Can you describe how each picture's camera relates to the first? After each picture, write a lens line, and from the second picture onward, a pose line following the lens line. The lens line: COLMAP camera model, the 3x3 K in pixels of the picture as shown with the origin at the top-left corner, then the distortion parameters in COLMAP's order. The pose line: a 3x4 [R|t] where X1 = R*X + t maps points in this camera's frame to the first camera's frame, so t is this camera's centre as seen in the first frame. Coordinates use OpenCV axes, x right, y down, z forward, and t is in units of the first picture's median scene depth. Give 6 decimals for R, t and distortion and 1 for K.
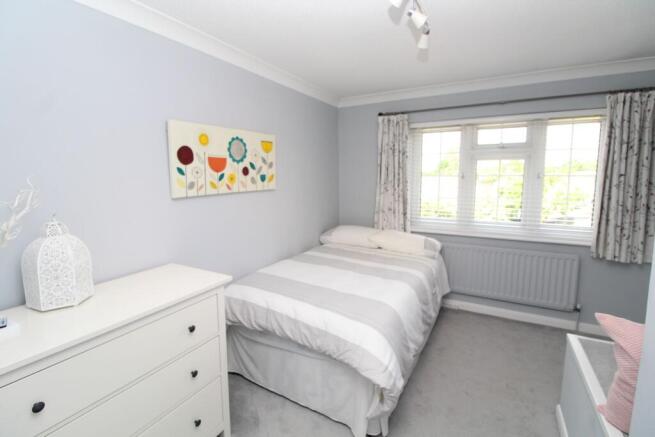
lens RADIAL K [[303.3, 0, 328.1], [0, 303.3, 210.5], [0, 0, 1]] dist [0.001698, -0.012397]
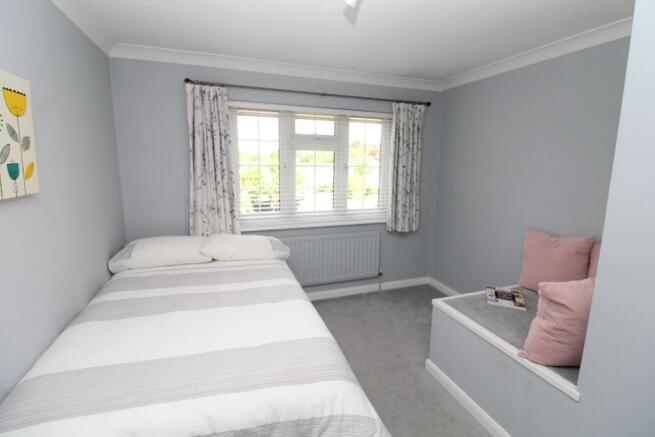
lens RADIAL K [[303.3, 0, 328.1], [0, 303.3, 210.5], [0, 0, 1]] dist [0.001698, -0.012397]
pose [[0.658468, -0.104245, 0.745354, -0.190226], [0.072587, 0.994540, 0.074971, -0.037075], [-0.749100, 0.004737, 0.662440, 0.273179]]
